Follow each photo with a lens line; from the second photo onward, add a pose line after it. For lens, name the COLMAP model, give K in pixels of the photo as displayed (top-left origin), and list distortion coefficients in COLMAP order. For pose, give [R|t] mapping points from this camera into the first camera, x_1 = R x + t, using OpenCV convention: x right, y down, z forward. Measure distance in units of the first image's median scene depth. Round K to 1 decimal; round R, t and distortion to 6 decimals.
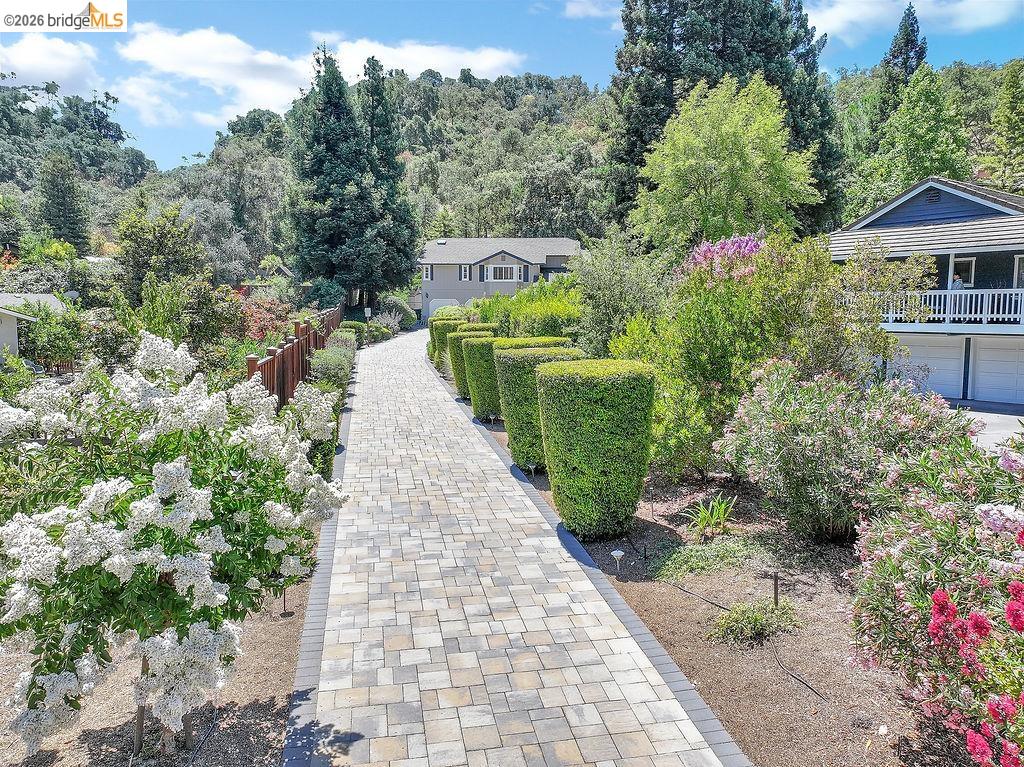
lens RADIAL K [[735.8, 0, 518.3], [0, 735.8, 380.9], [0, 0, 1]] dist [-0.000440, 0.021989]
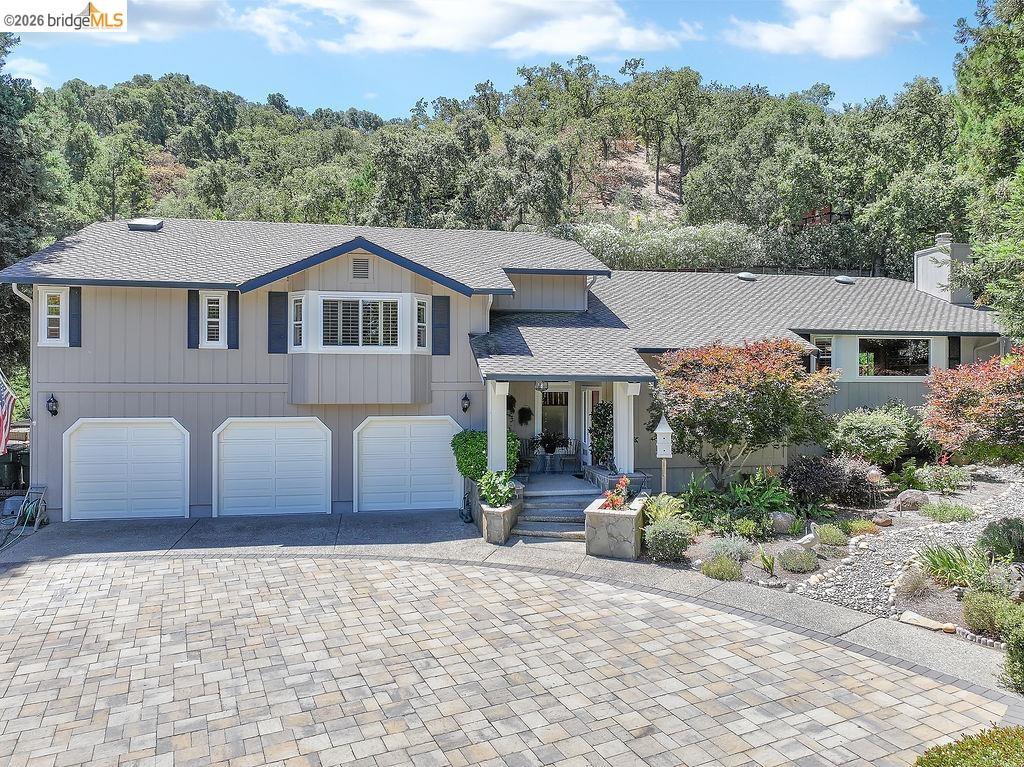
lens RADIAL K [[737.1, 0, 516.5], [0, 737.1, 384.7], [0, 0, 1]] dist [0.001336, 0.005921]
pose [[0.971244, -0.001293, 0.238084, -0.029484], [0.023251, 0.995720, -0.089444, -0.098898], [-0.236949, 0.092407, 0.967117, 0.732140]]
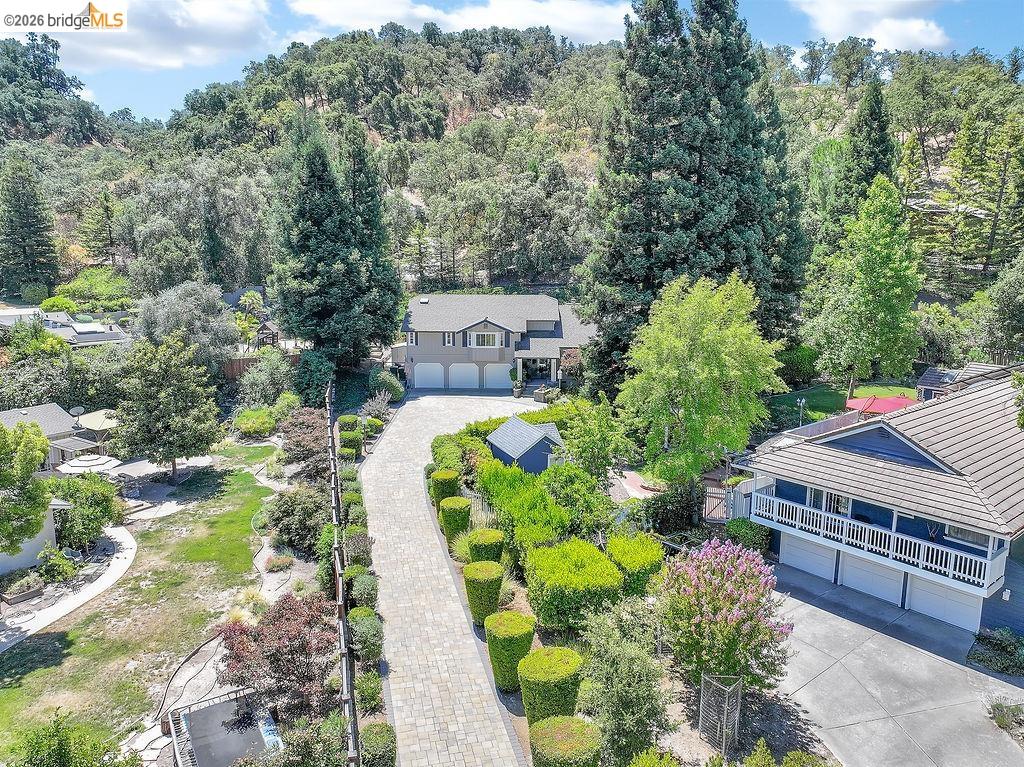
lens RADIAL K [[735.8, 0, 518.3], [0, 735.8, 380.9], [0, 0, 1]] dist [-0.000440, 0.021989]
pose [[0.998747, -0.005979, 0.049692, -0.026615], [0.001475, 0.995924, 0.090186, -0.184506], [-0.050029, -0.089999, 0.994684, -0.045192]]
